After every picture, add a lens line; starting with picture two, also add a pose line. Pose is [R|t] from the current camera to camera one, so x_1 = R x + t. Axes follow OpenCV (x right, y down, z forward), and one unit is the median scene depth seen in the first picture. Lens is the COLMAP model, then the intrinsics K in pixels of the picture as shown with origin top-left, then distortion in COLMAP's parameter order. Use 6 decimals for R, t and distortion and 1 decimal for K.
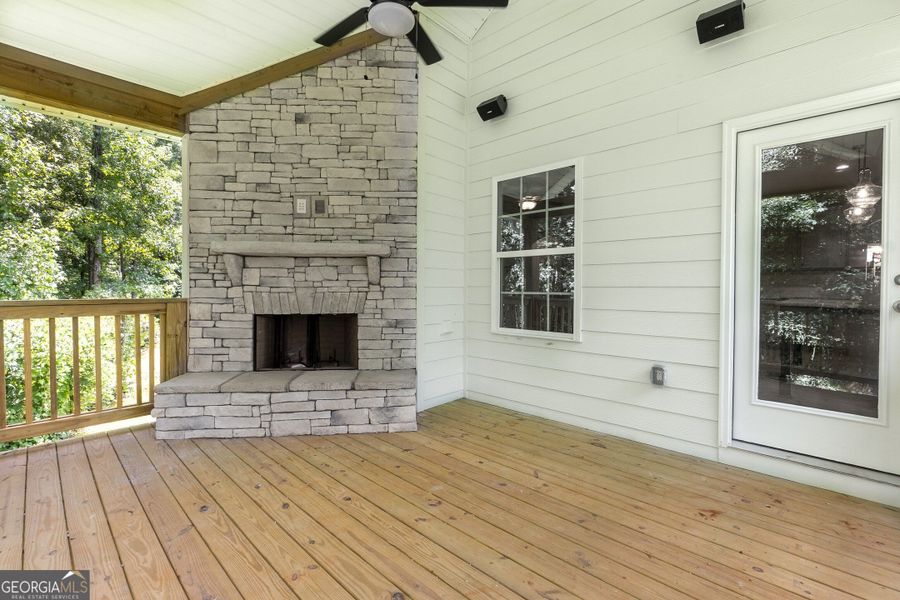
lens RADIAL K [[391.7, 0, 450.9], [0, 391.7, 297.9], [0, 0, 1]] dist [-0.001567, -0.000247]
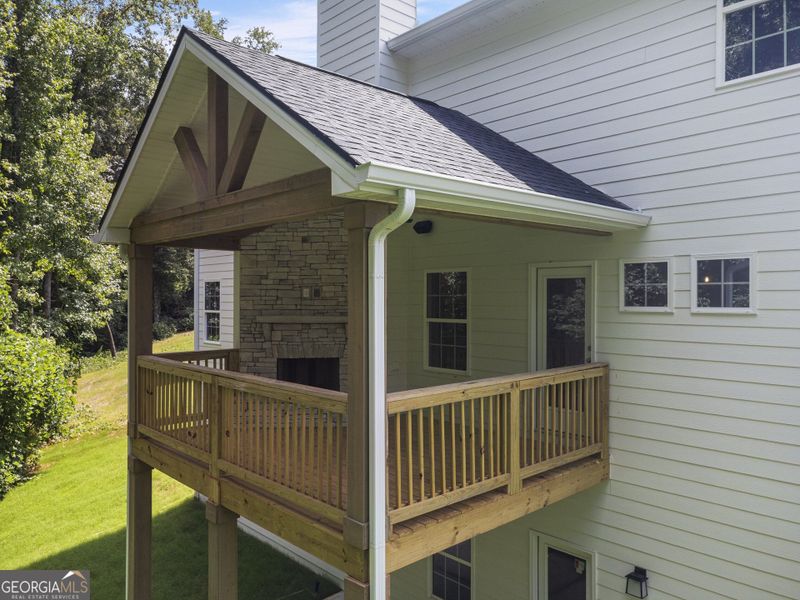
lens RADIAL K [[598.4, 0, 400.7], [0, 598.4, 298.4], [0, 0, 1]] dist [0.059968, 0.003270]
pose [[0.997239, -0.004827, -0.074103, 0.205456], [0.003256, 0.999768, -0.021308, -0.155308], [0.074189, 0.021008, 0.997023, -1.494293]]
